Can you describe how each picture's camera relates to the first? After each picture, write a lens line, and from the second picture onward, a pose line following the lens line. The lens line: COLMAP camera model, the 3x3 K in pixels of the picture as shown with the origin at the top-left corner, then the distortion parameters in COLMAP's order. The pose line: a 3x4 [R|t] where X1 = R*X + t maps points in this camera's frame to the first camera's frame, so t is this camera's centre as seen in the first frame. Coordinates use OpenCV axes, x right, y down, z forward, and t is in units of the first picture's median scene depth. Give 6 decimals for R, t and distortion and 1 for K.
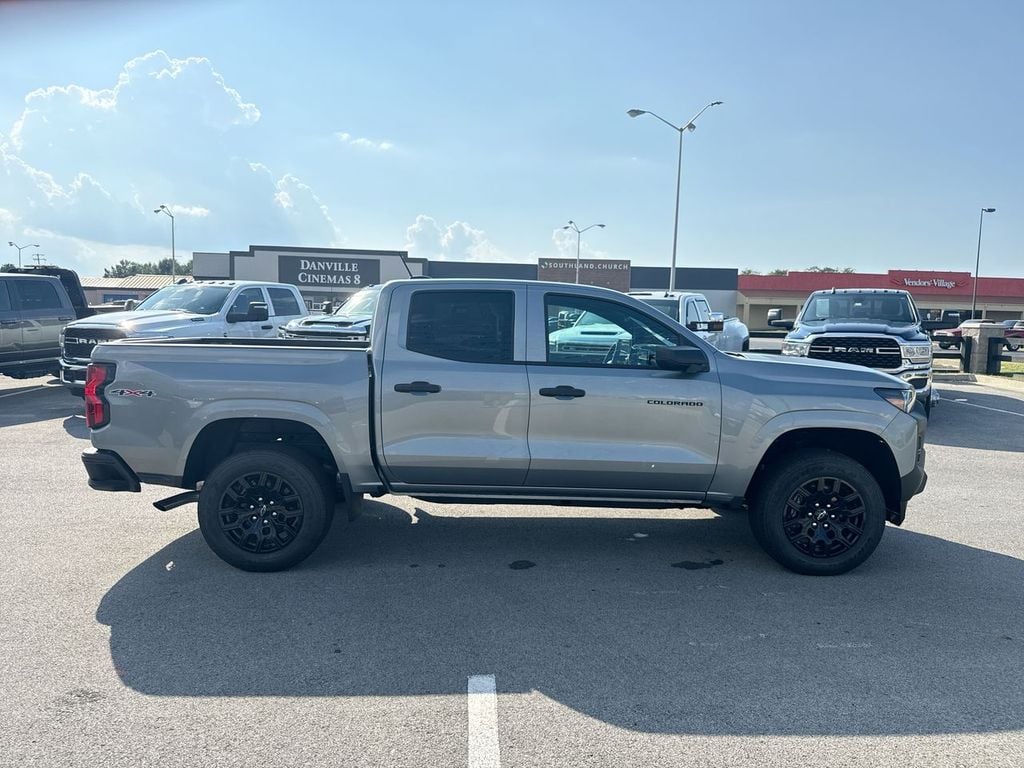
lens RADIAL K [[707.1, 0, 516.8], [0, 707.1, 405.9], [0, 0, 1]] dist [0.078466, -0.107678]
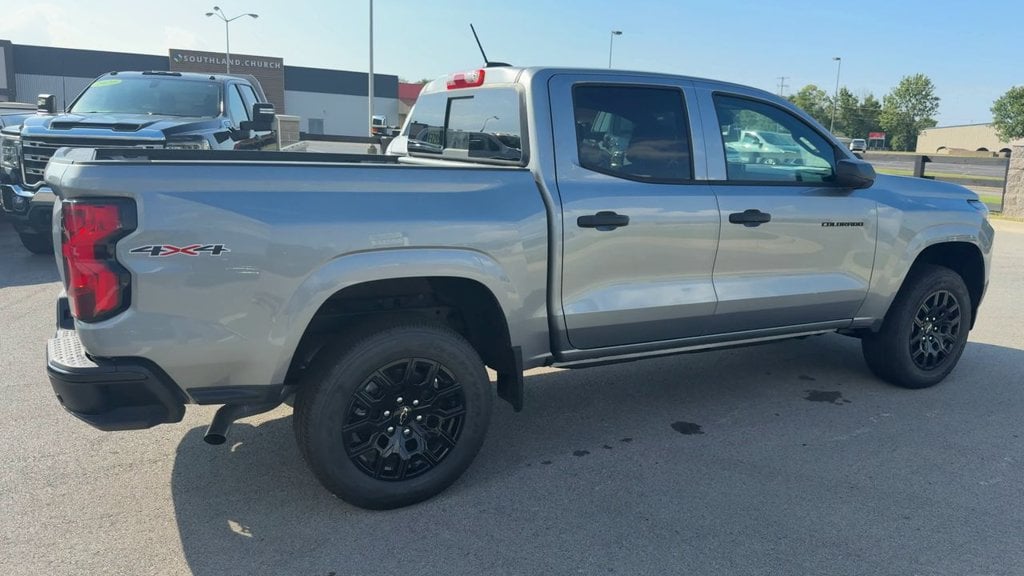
lens RADIAL K [[733.0, 0, 528.0], [0, 733.0, 285.2], [0, 0, 1]] dist [0.087718, -0.134019]
pose [[0.882400, -0.083731, 0.462990, -0.553607], [0.042127, 0.994145, 0.099502, -0.036532], [-0.468611, -0.068296, 0.880761, 0.347686]]
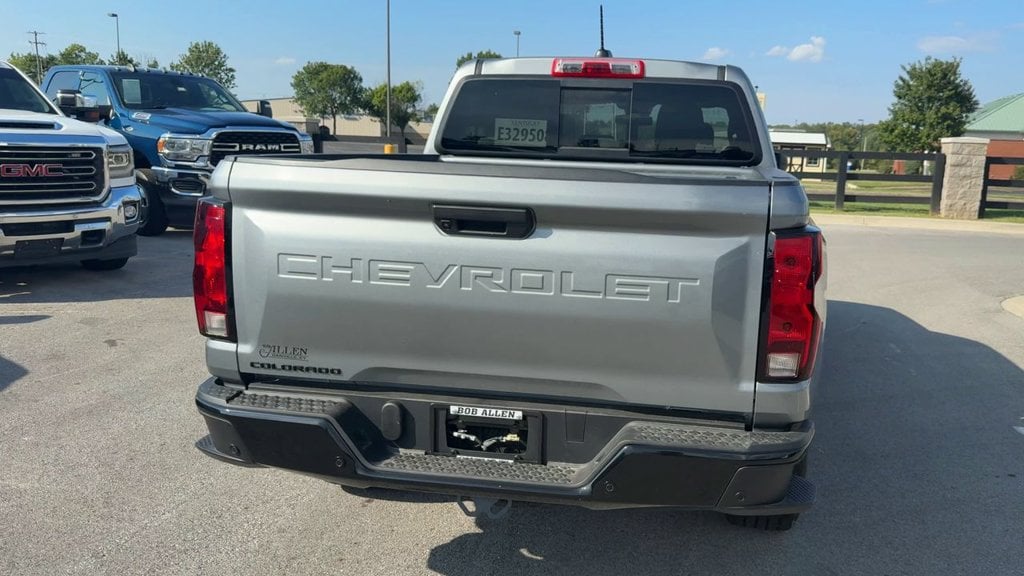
lens RADIAL K [[837.5, 0, 593.5], [0, 837.5, 304.8], [0, 0, 1]] dist [0.109841, -0.206015]
pose [[0.177961, -0.200347, 0.963427, -1.092549], [0.085524, 0.978499, 0.187683, -0.118755], [-0.980314, 0.048996, 0.191269, 1.012791]]
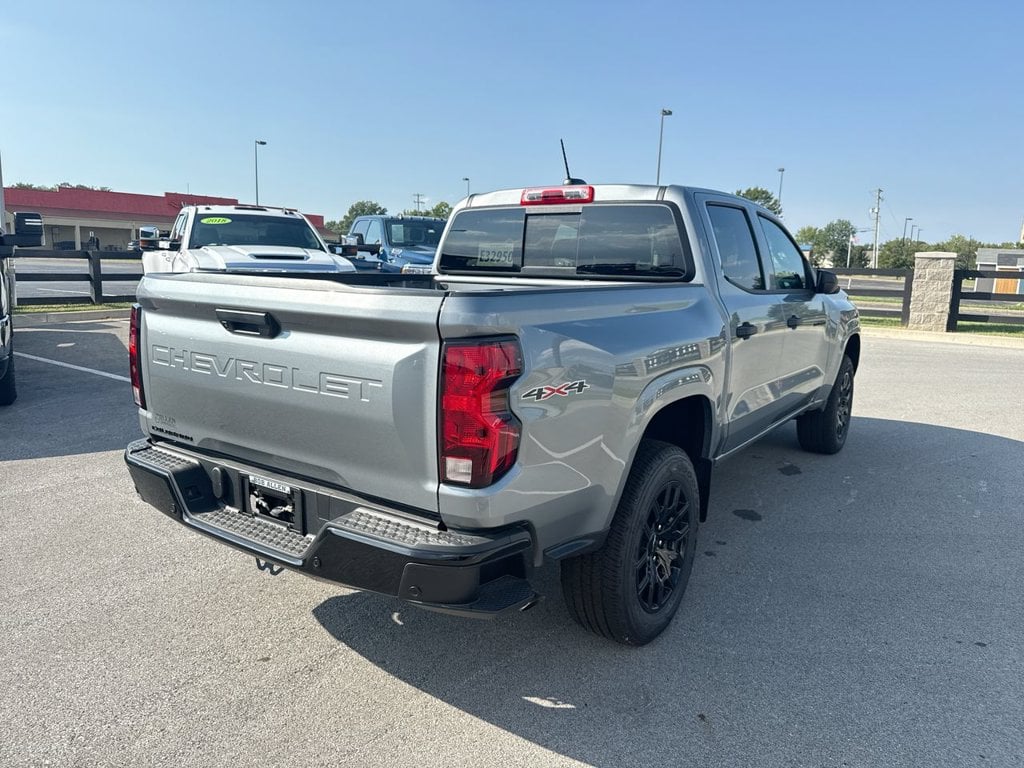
lens RADIAL K [[713.8, 0, 508.1], [0, 713.8, 383.2], [0, 0, 1]] dist [0.081104, -0.117518]
pose [[0.589743, -0.143937, 0.794660, -0.920625], [0.086281, 0.989587, 0.115212, -0.080532], [-0.802969, 0.000618, 0.596021, 0.718033]]
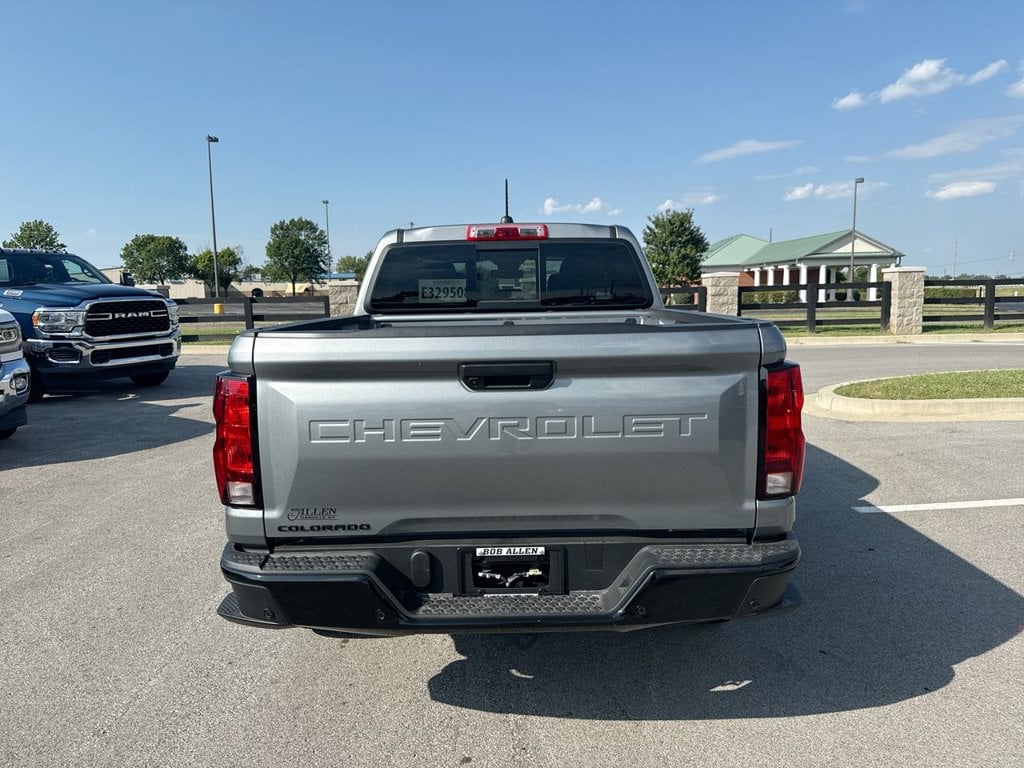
lens RADIAL K [[713.8, 0, 508.1], [0, 713.8, 383.2], [0, 0, 1]] dist [0.081104, -0.117518]
pose [[0.023669, -0.150968, 0.988255, -1.073212], [0.139442, 0.979368, 0.146271, -0.142594], [-0.989947, 0.134342, 0.044232, 1.148623]]
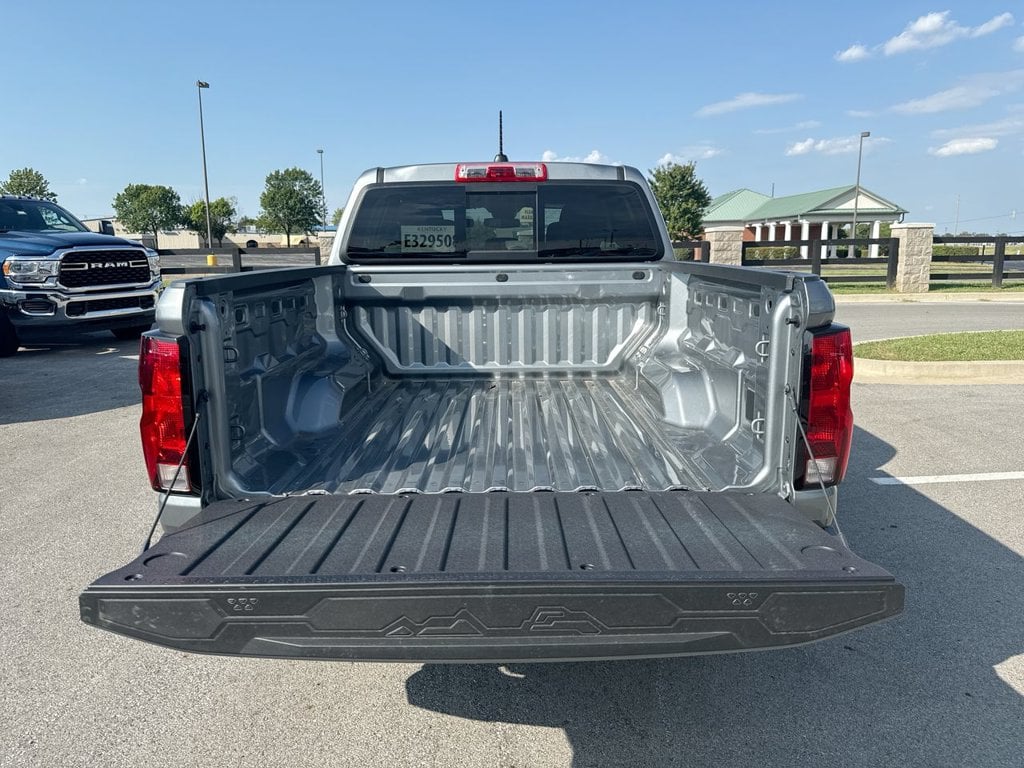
lens RADIAL K [[717.2, 0, 509.8], [0, 717.2, 377.6], [0, 0, 1]] dist [0.038157, -0.049033]
pose [[0.018725, -0.204312, 0.978727, -0.988710], [0.130424, 0.971033, 0.200211, -0.134618], [-0.991281, 0.123900, 0.044830, 1.146949]]
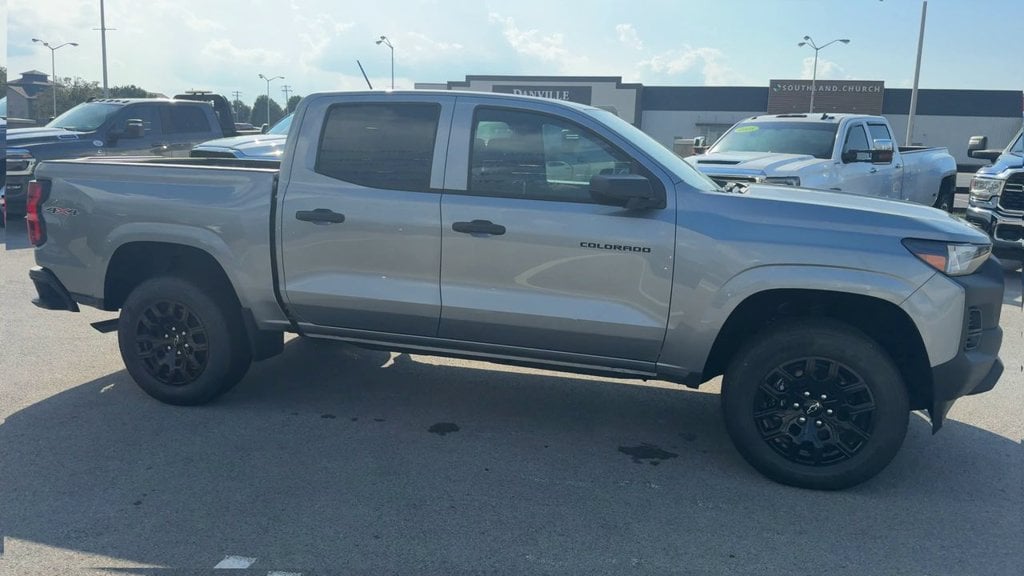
lens RADIAL K [[733.0, 0, 528.0], [0, 733.0, 285.2], [0, 0, 1]] dist [0.087718, -0.134019]
pose [[0.957944, 0.060154, -0.280579, 0.352892], [-0.043180, 0.996865, 0.066295, -0.011727], [0.283688, -0.051391, 0.957539, 0.191484]]
